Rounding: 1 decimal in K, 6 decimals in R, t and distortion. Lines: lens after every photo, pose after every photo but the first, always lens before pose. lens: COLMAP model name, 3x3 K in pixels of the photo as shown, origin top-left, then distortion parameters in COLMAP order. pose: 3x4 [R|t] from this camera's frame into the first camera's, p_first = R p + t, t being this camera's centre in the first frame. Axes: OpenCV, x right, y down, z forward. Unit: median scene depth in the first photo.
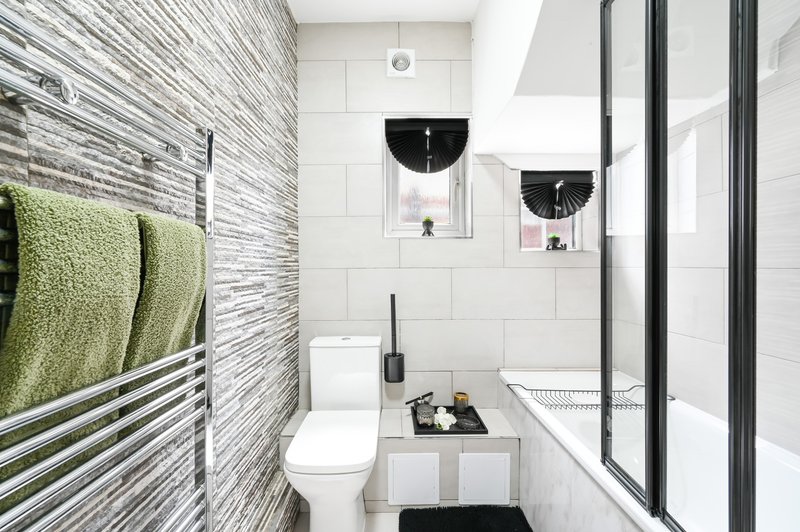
lens RADIAL K [[314.7, 0, 401.4], [0, 314.7, 266.9], [0, 0, 1]] dist [-0.005229, 0.000917]
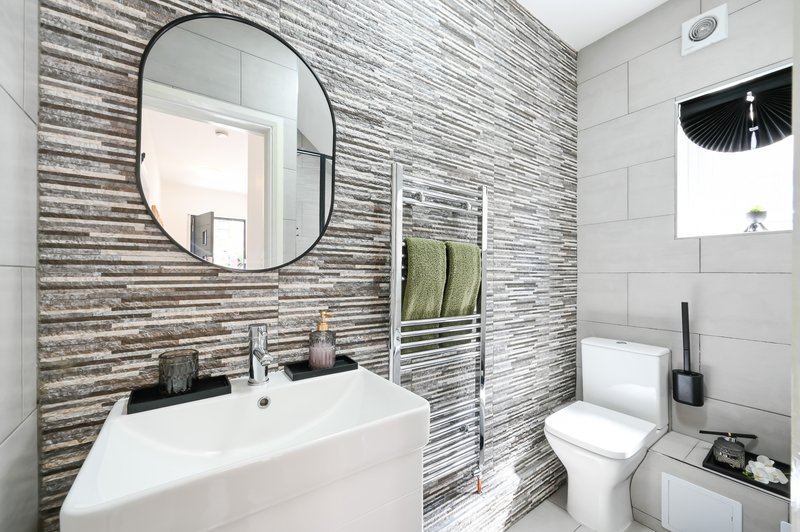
lens RADIAL K [[314.7, 0, 401.7], [0, 314.7, 270.5], [0, 0, 1]] dist [-0.005229, 0.000917]
pose [[0.579606, 0.000580, -0.814897, 0.294635], [-0.009338, 0.999939, -0.005930, 0.013859], [0.814844, 0.011047, 0.579576, -0.192850]]
